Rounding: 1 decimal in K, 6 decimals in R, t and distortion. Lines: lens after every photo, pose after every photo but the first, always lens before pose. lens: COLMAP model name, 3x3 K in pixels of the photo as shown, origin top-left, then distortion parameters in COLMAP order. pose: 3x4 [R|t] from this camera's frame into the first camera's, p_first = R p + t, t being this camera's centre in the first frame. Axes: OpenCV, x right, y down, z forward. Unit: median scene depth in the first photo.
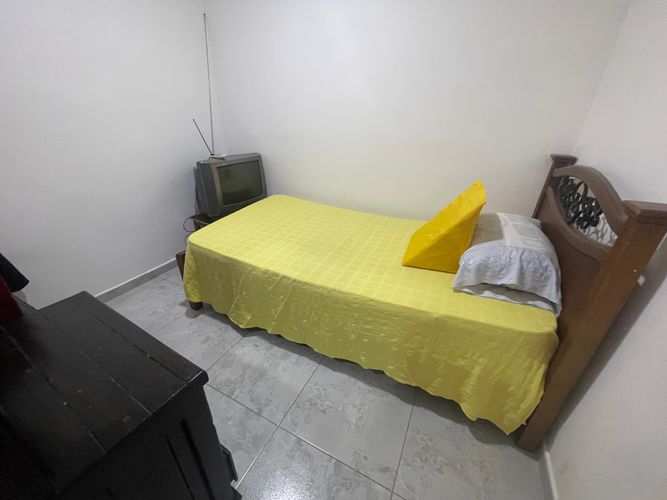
lens RADIAL K [[268.7, 0, 333.8], [0, 268.7, 249.6], [0, 0, 1]] dist [0.002611, 0.000152]
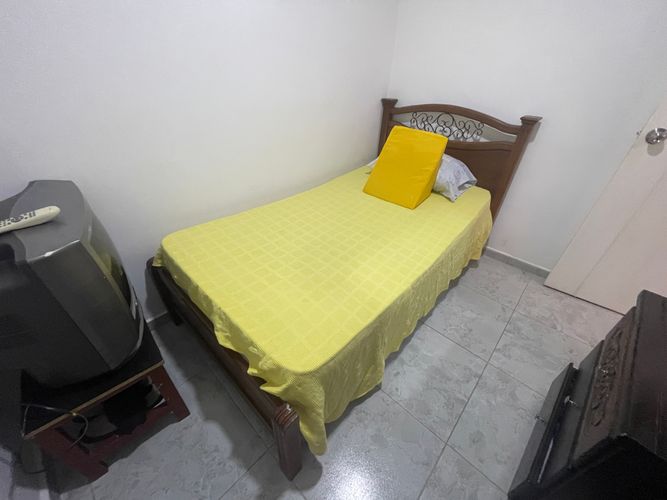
lens RADIAL K [[268.7, 0, 334.8], [0, 268.7, 249.5], [0, 0, 1]] dist [0.002611, 0.000152]
pose [[0.285875, -0.553961, 0.781922, -0.952602], [0.408985, 0.808458, 0.423233, -0.483549], [-0.866606, 0.198803, 0.457680, 0.847097]]
